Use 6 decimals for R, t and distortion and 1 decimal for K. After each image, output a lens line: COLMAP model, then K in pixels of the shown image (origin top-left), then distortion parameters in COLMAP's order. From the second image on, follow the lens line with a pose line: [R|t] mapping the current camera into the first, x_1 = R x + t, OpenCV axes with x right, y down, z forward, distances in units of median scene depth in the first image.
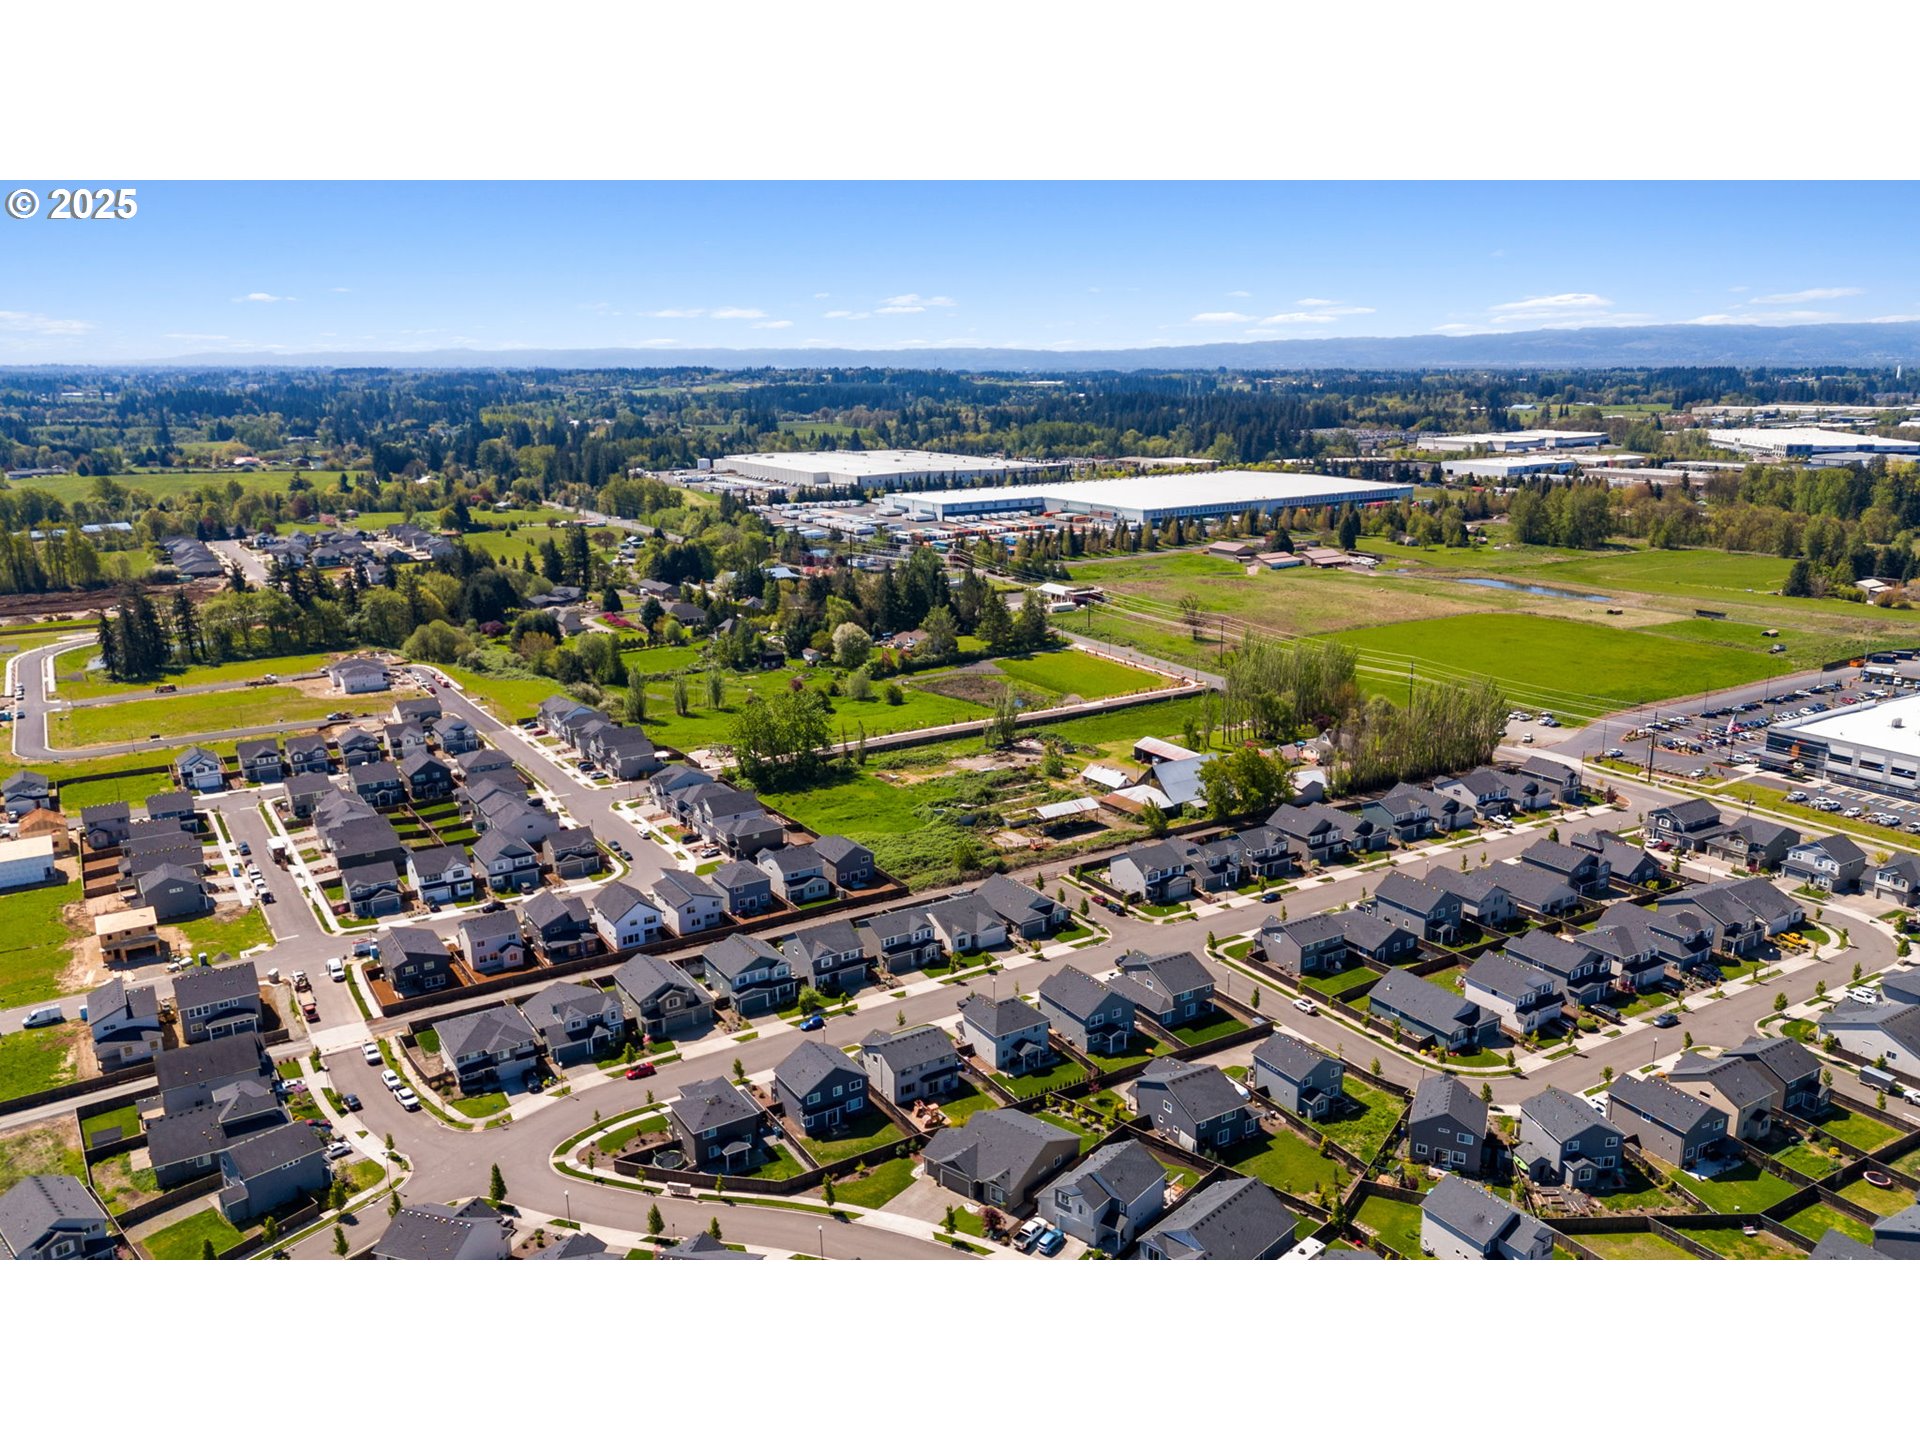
lens RADIAL K [[1417.2, 0, 946.7], [0, 1417.2, 719.0], [0, 0, 1]] dist [0.040908, -0.001677]
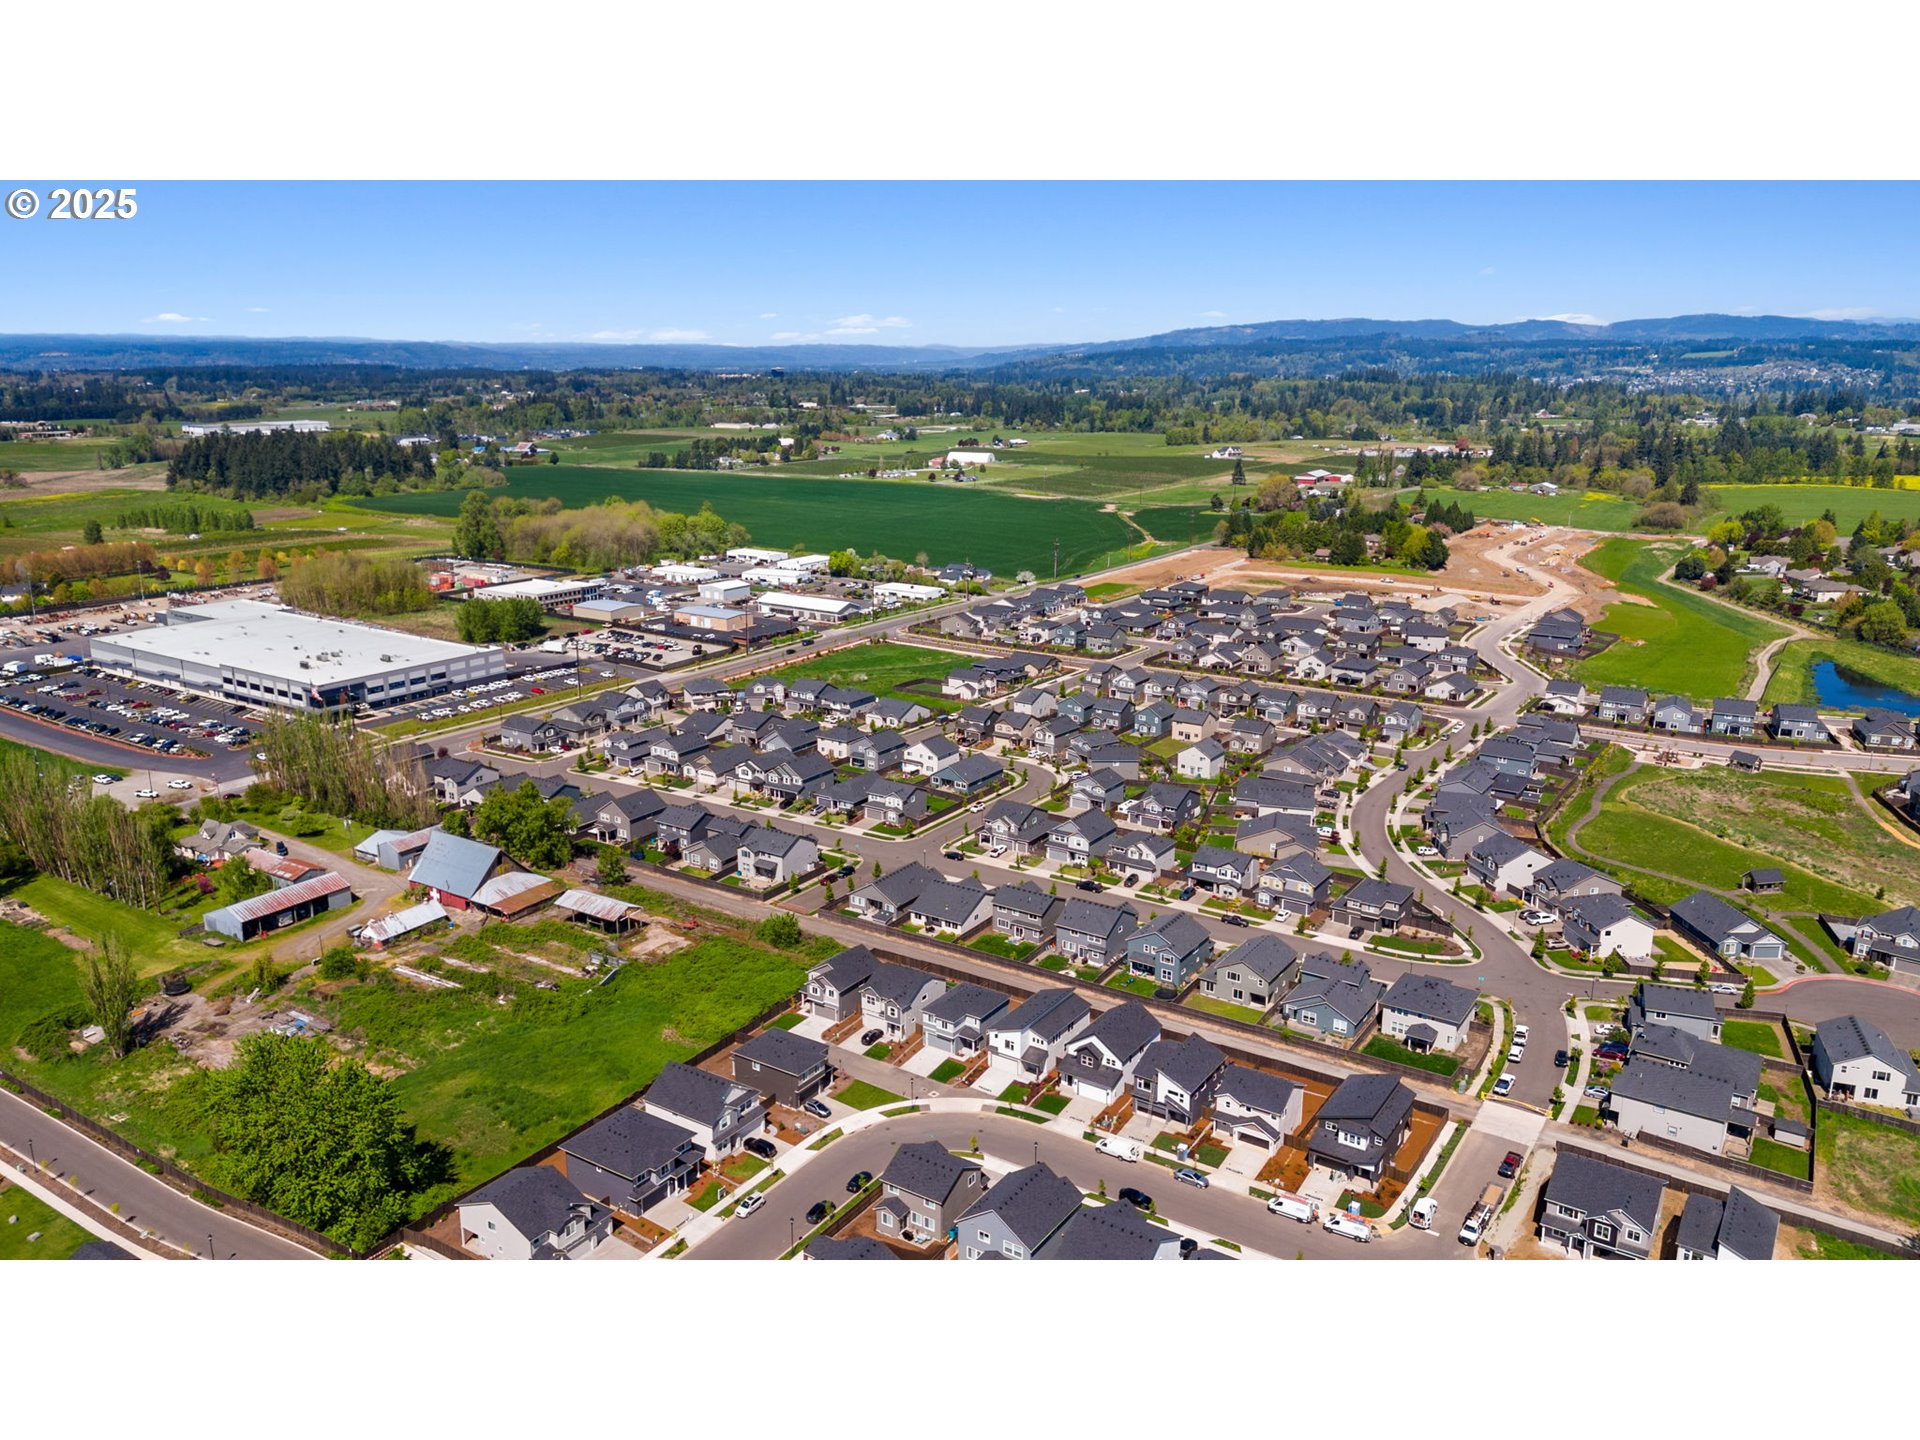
lens RADIAL K [[1417.2, 0, 946.7], [0, 1417.2, 719.0], [0, 0, 1]] dist [0.040908, -0.001677]
pose [[-0.410905, -0.225510, 0.883347, -0.834441], [0.232122, 0.911114, 0.340574, -0.319733], [-0.881633, 0.344987, -0.322036, 1.250032]]
